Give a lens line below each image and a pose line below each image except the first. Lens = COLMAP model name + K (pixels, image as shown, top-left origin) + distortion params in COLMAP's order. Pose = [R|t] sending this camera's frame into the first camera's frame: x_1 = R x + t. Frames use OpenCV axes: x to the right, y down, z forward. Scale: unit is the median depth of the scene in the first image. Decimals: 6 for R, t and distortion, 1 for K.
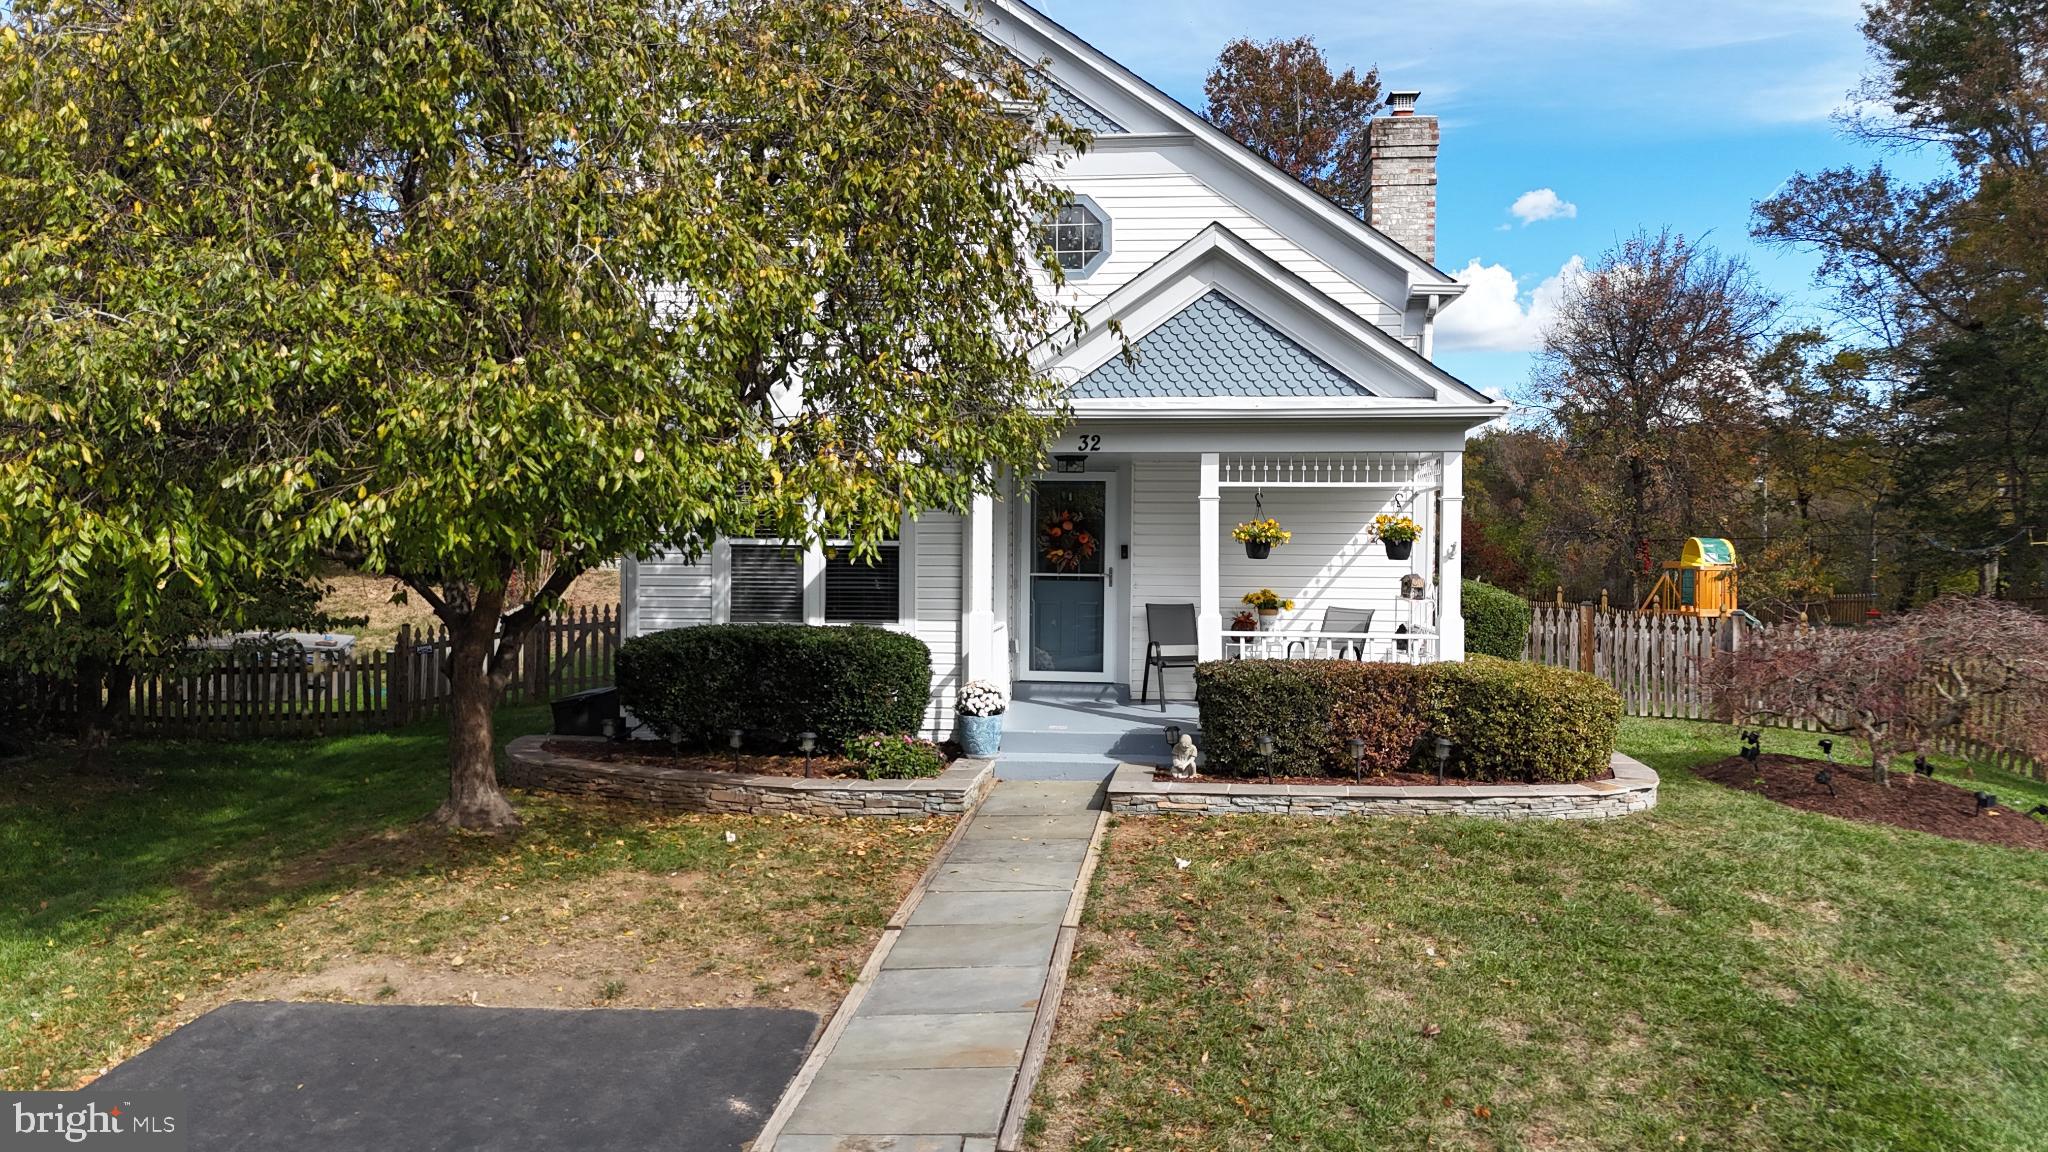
lens RADIAL K [[1453.1, 0, 1024.0], [0, 1453.1, 576.0], [0, 0, 1]] dist [0.030313, 0.000329]
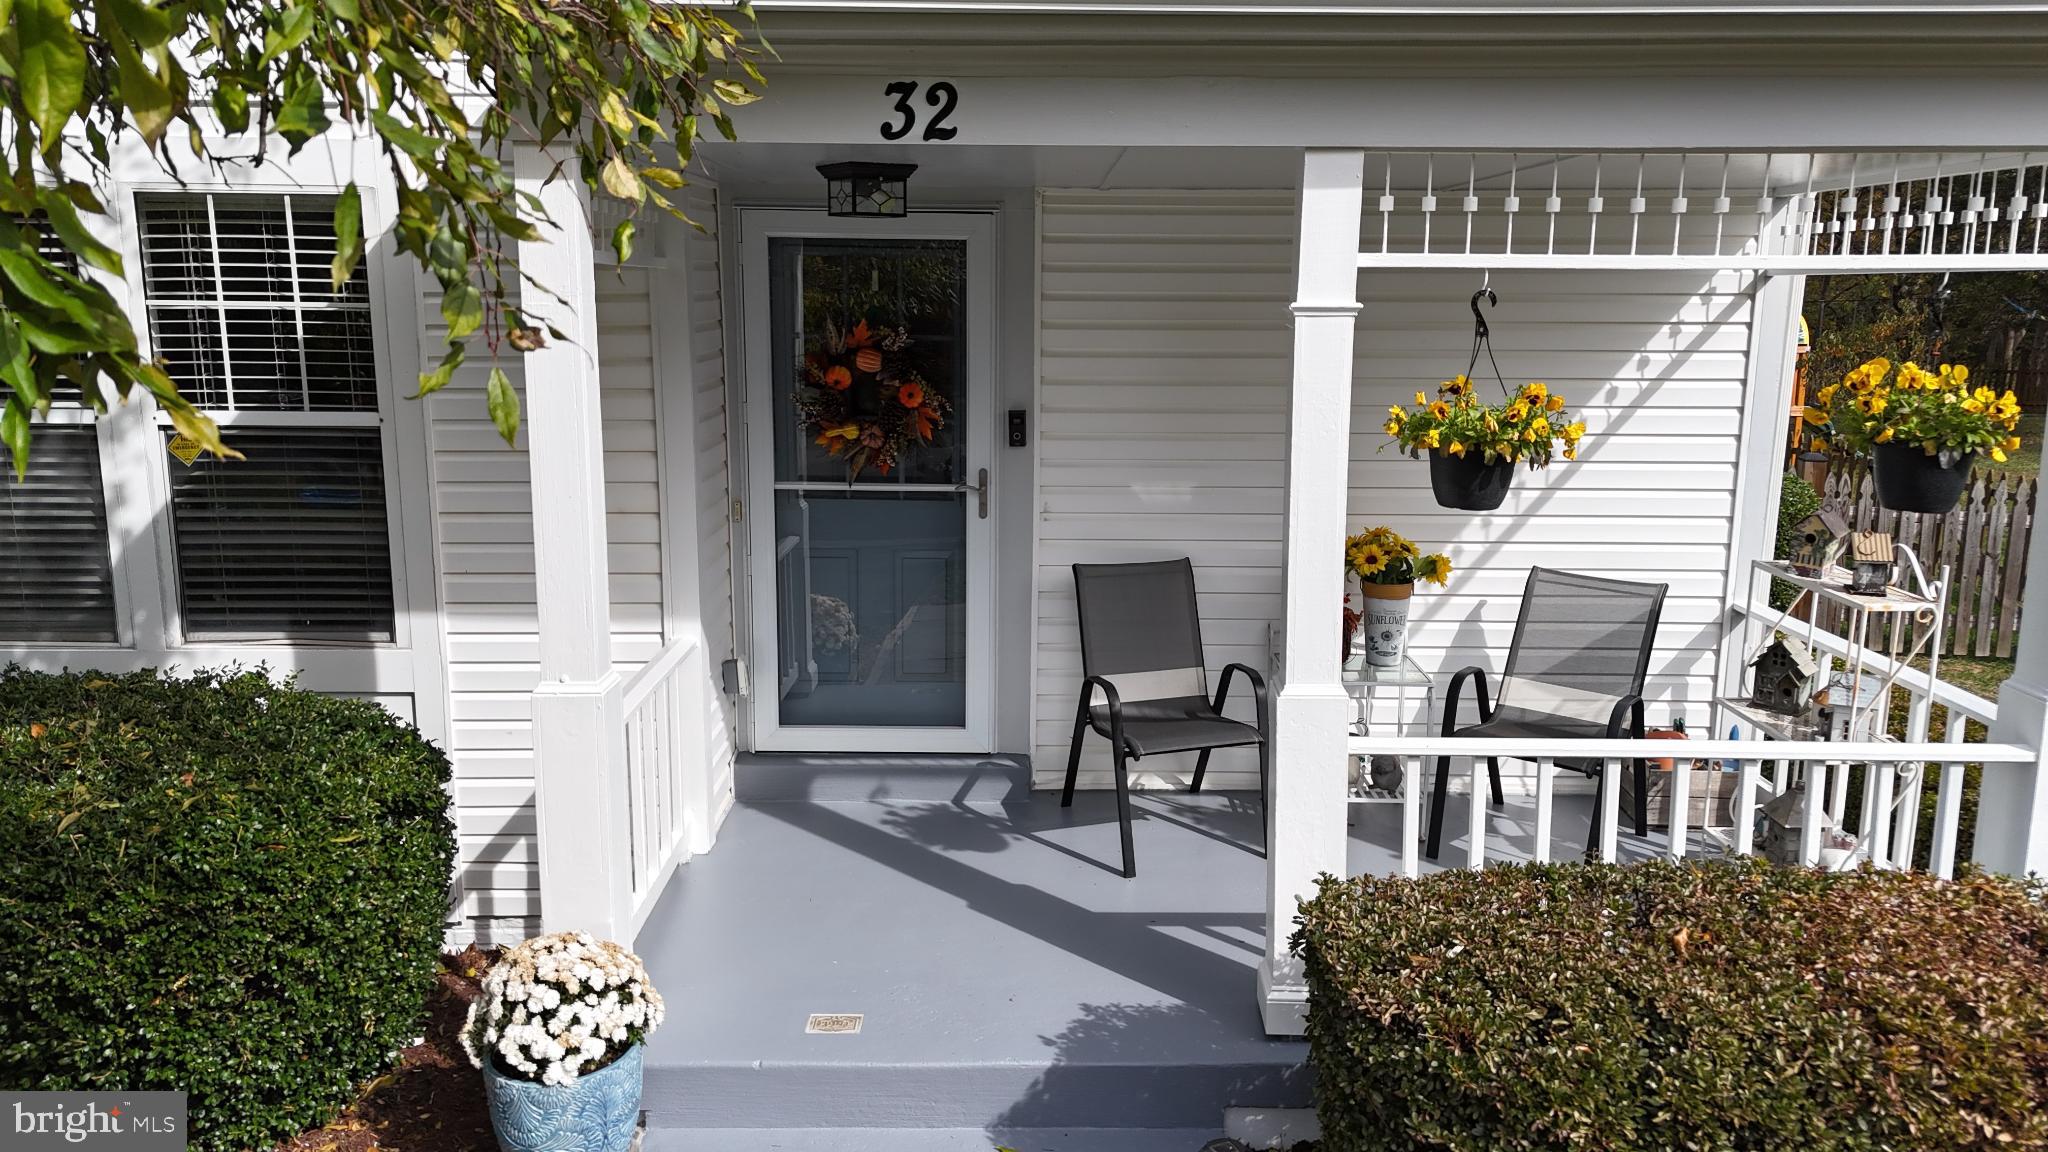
lens RADIAL K [[1453.1, 0, 1024.0], [0, 1453.1, 576.0], [0, 0, 1]] dist [0.030313, 0.000329]
pose [[0.994265, -0.021975, 0.104659, 0.029533], [0.003587, 0.984962, 0.172735, -0.044903], [-0.106881, -0.171369, 0.979392, 0.616550]]
